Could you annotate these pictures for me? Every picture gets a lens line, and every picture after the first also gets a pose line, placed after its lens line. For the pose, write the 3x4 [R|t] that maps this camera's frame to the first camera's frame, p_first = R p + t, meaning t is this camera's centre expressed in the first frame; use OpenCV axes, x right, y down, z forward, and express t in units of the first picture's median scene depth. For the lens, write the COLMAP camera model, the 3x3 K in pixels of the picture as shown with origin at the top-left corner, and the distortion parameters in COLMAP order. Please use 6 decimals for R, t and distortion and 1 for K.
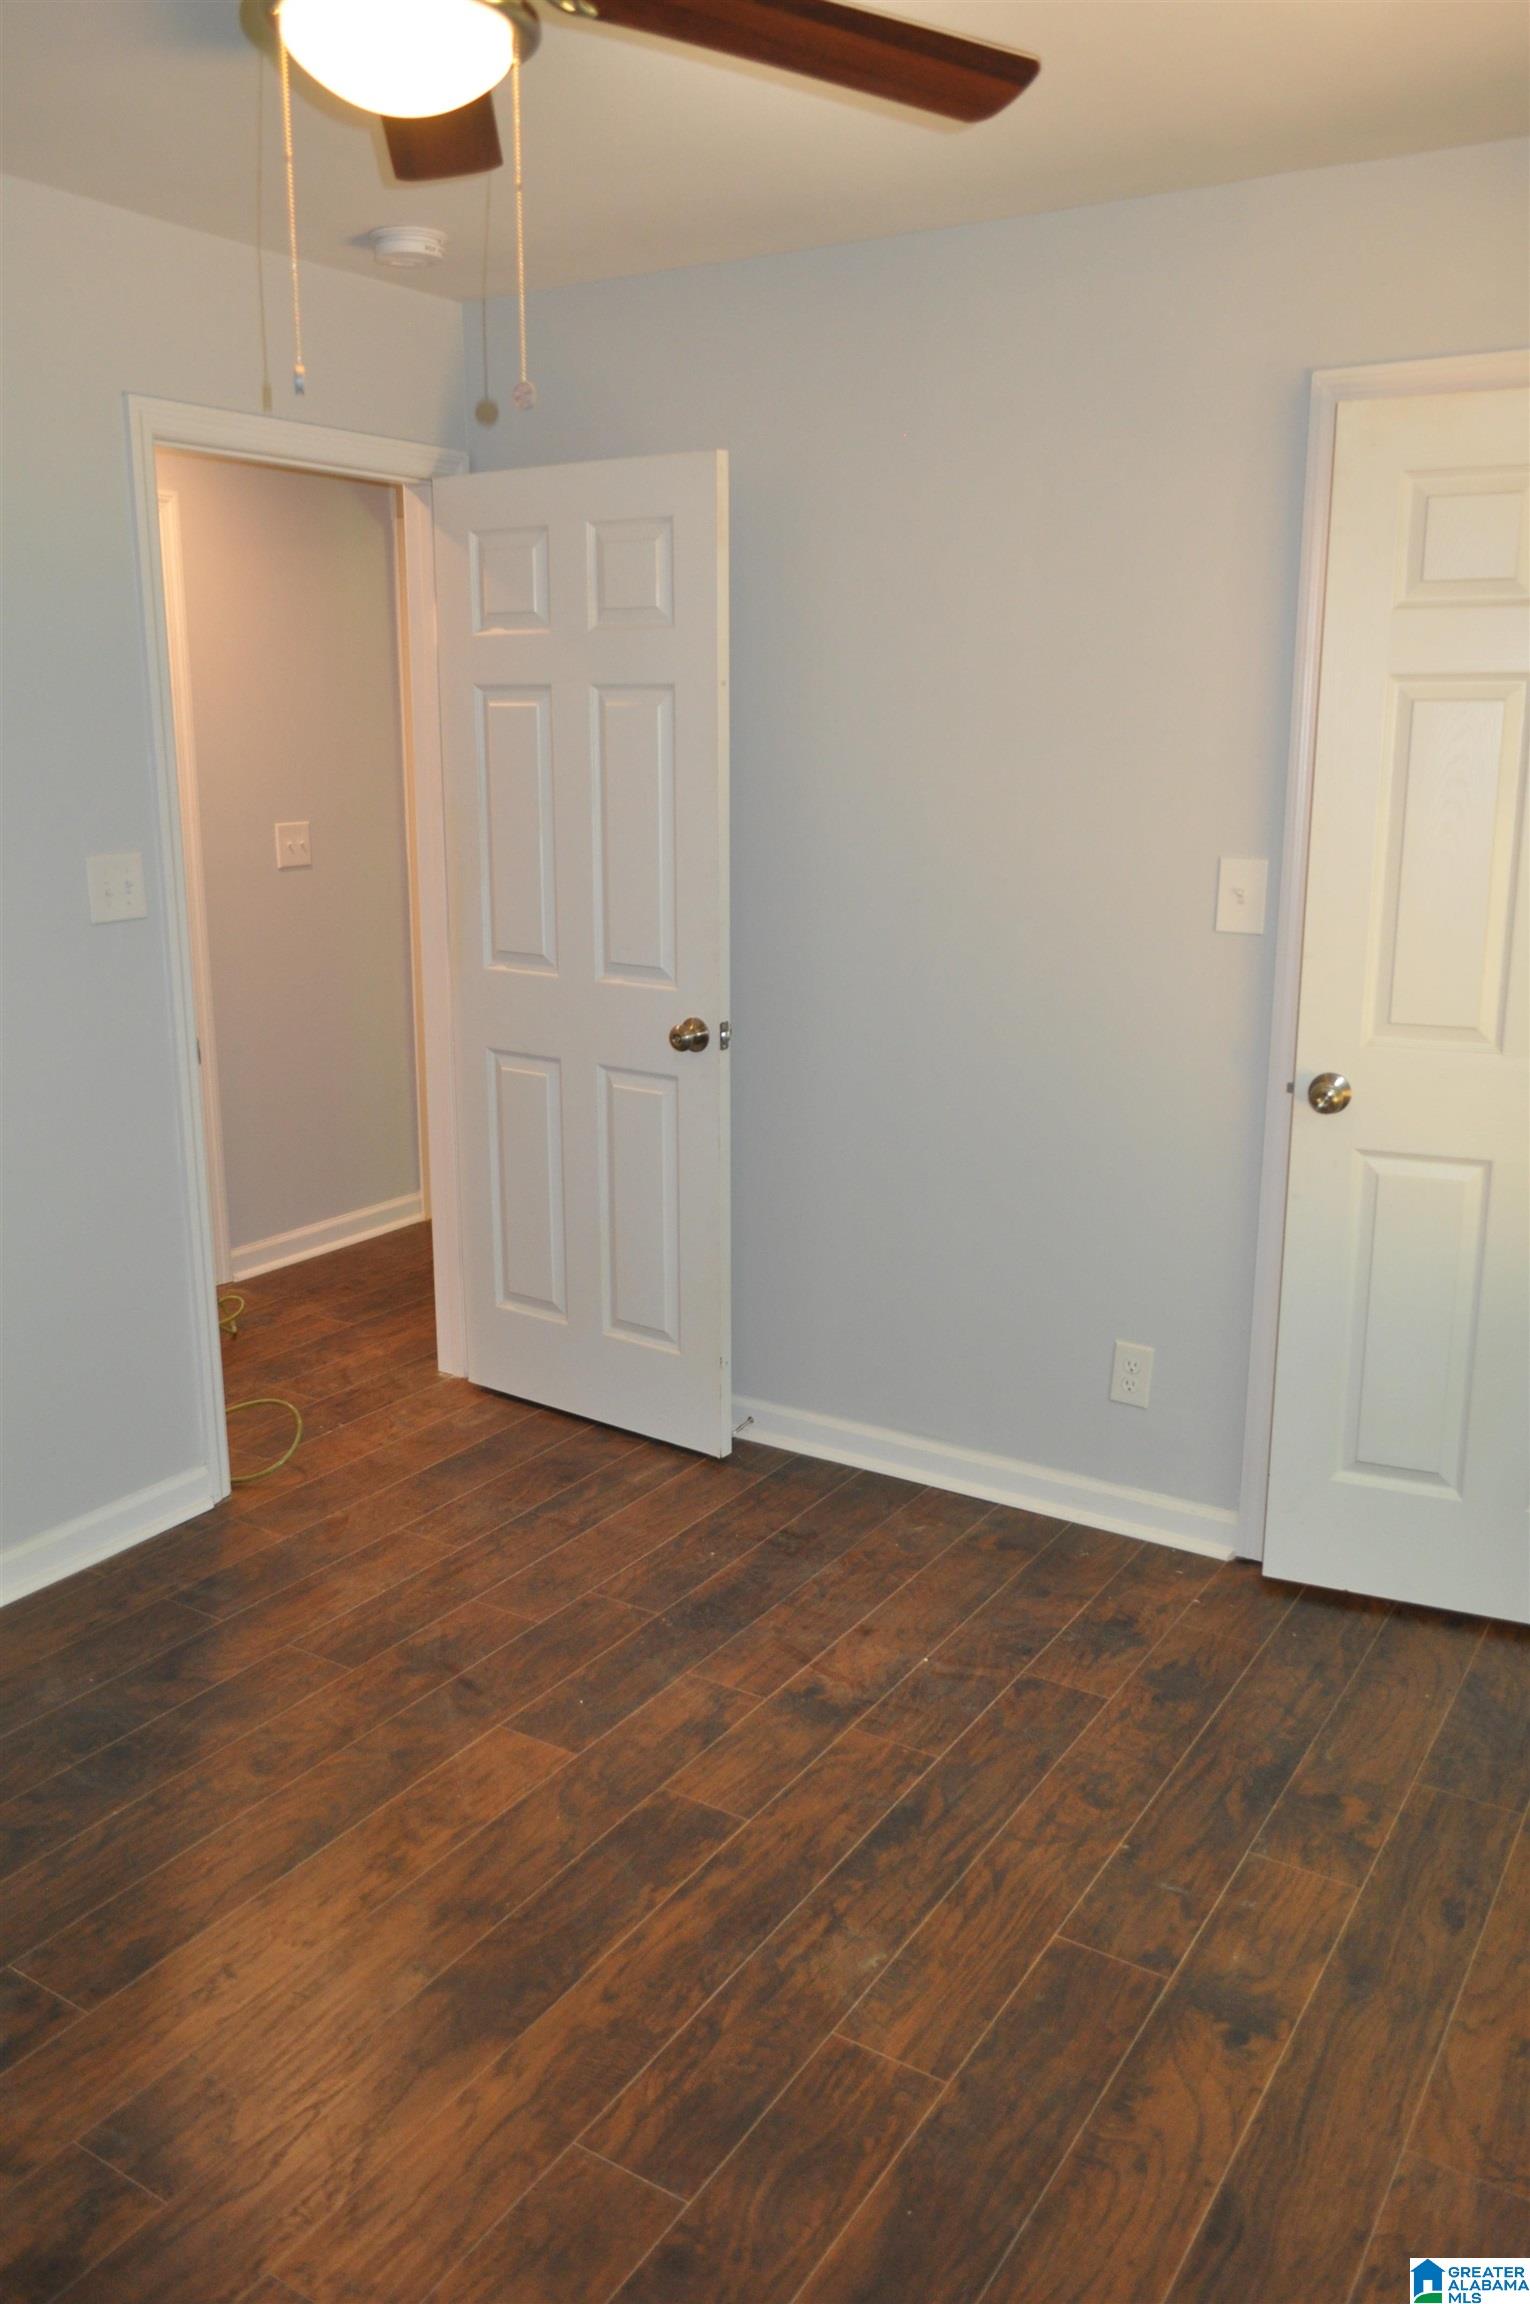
lens RADIAL K [[1794.9, 0, 765.0], [0, 1794.9, 1152.0], [0, 0, 1]] dist [-0.012664, 0.007352]
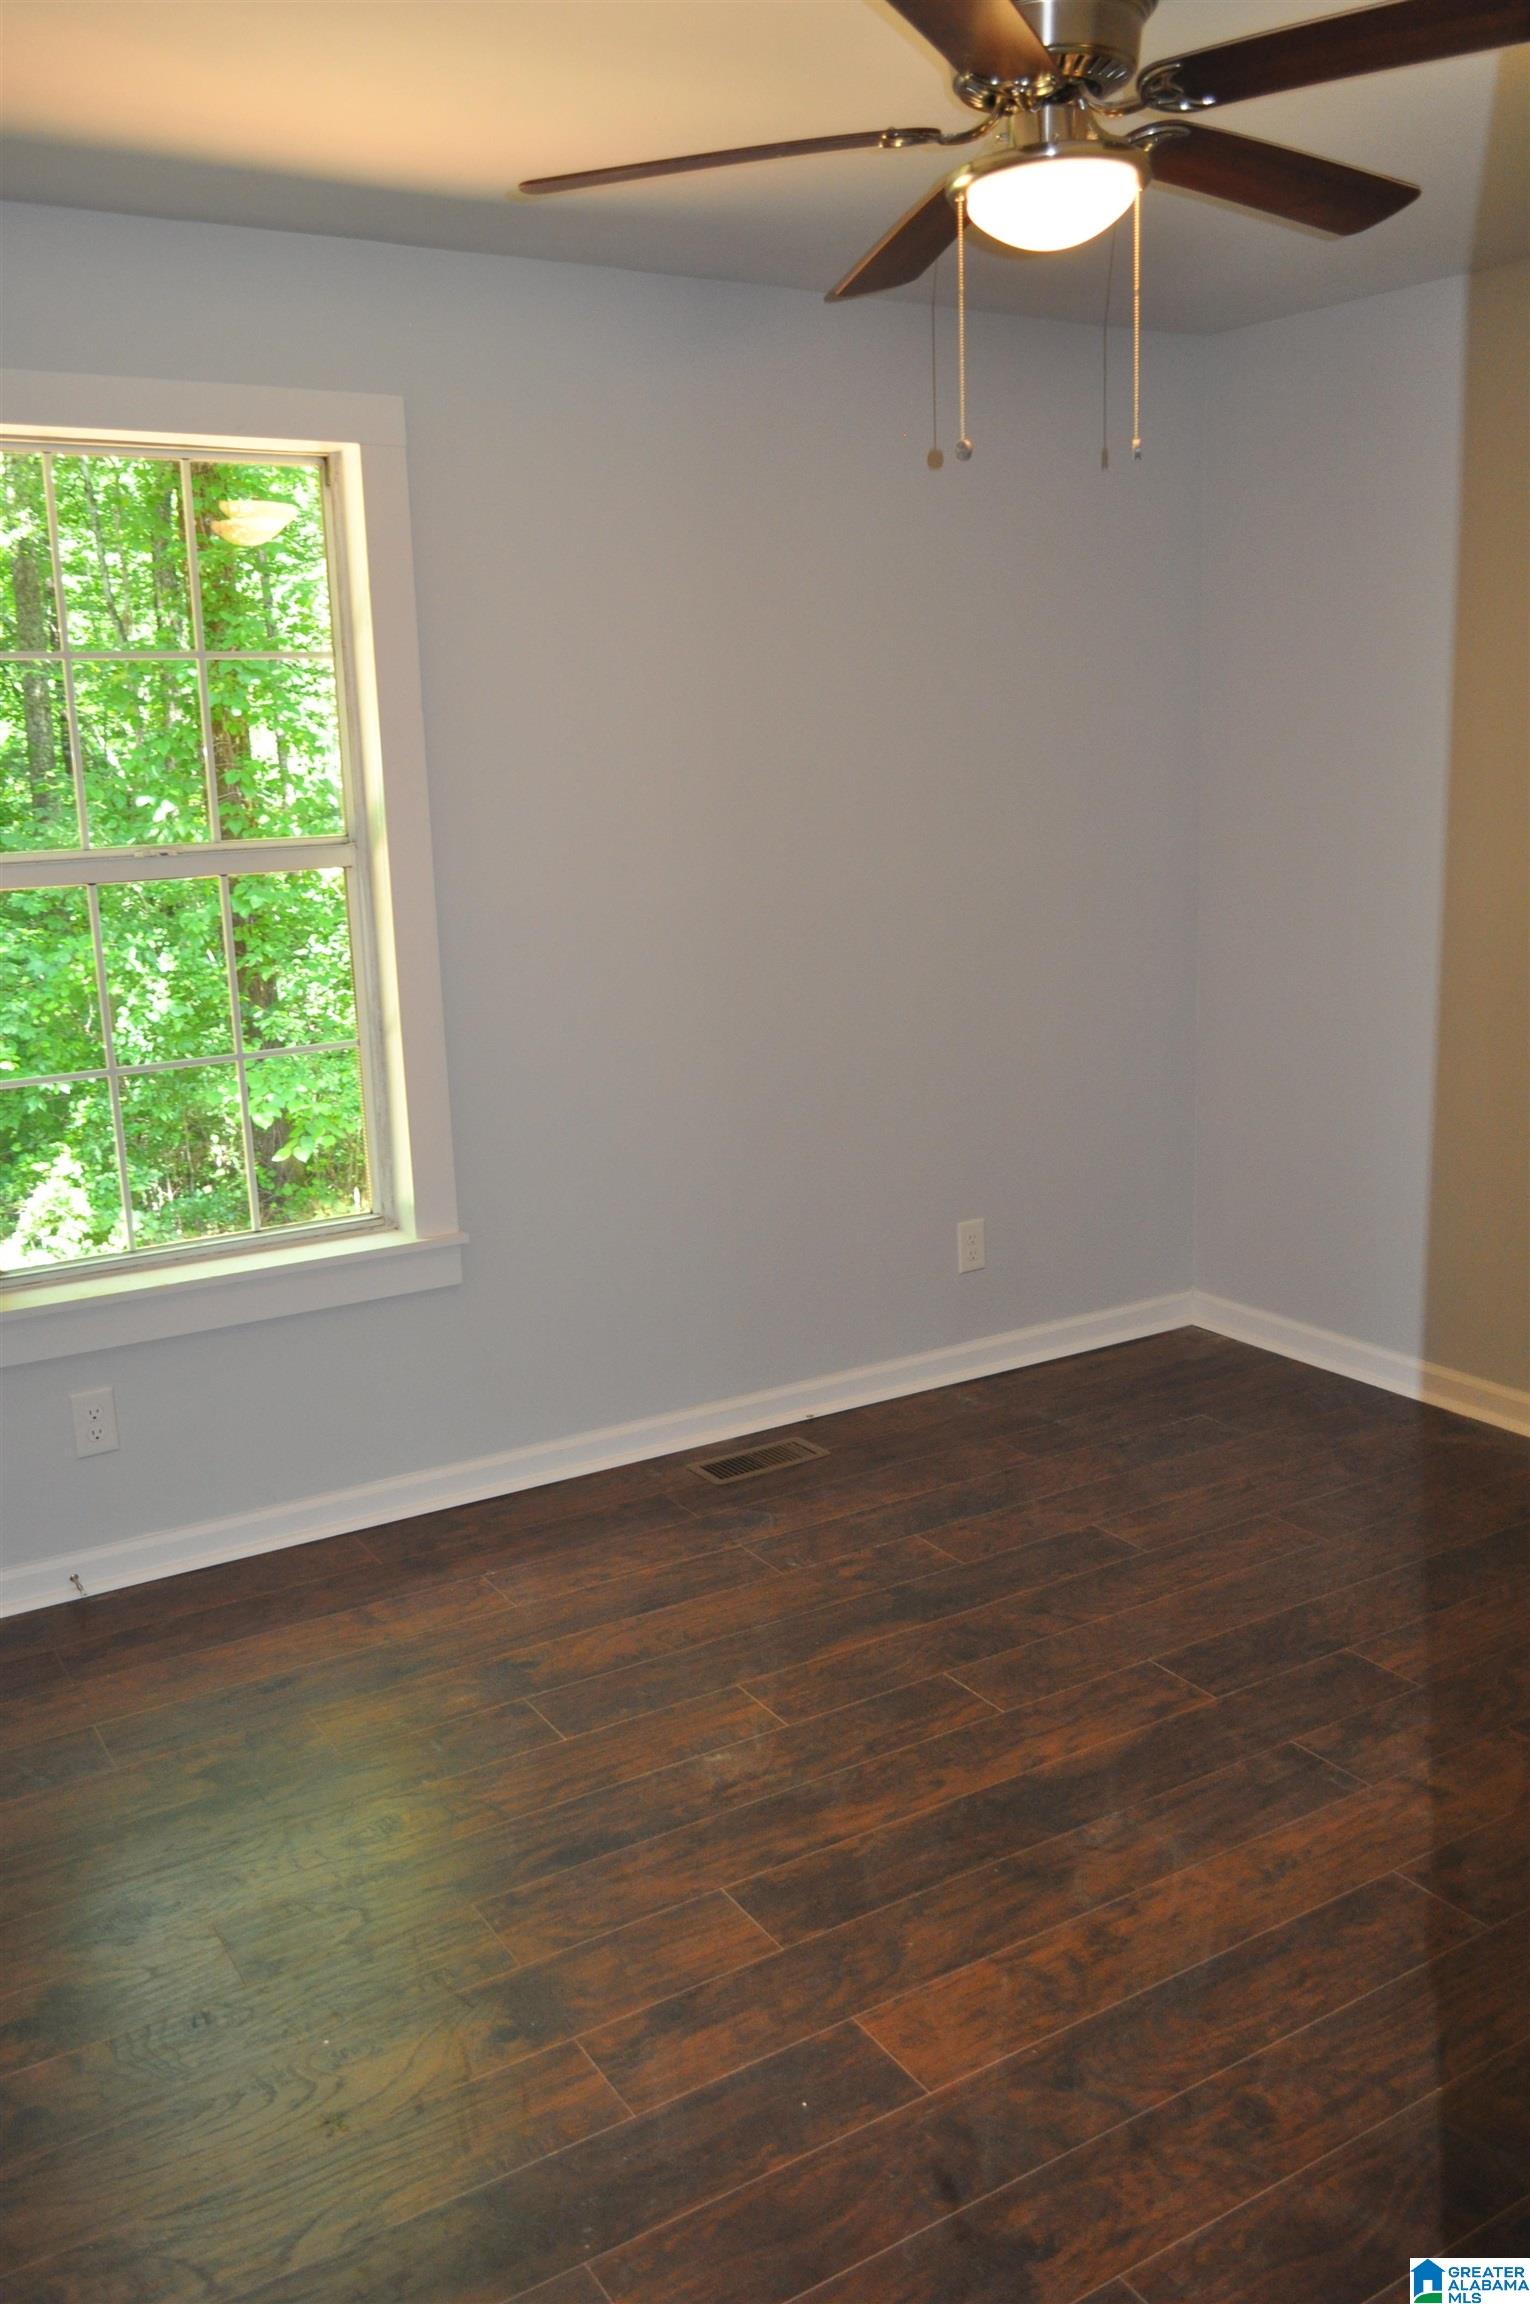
lens RADIAL K [[1896.1, 0, 765.0], [0, 1896.1, 1152.0], [0, 0, 1]] dist [-0.021877, 0.009788]
pose [[-0.898469, -0.064850, 0.434220, -0.434848], [0.133165, 0.902186, 0.410278, -0.375802], [-0.418354, 0.426445, -0.801950, 1.628704]]
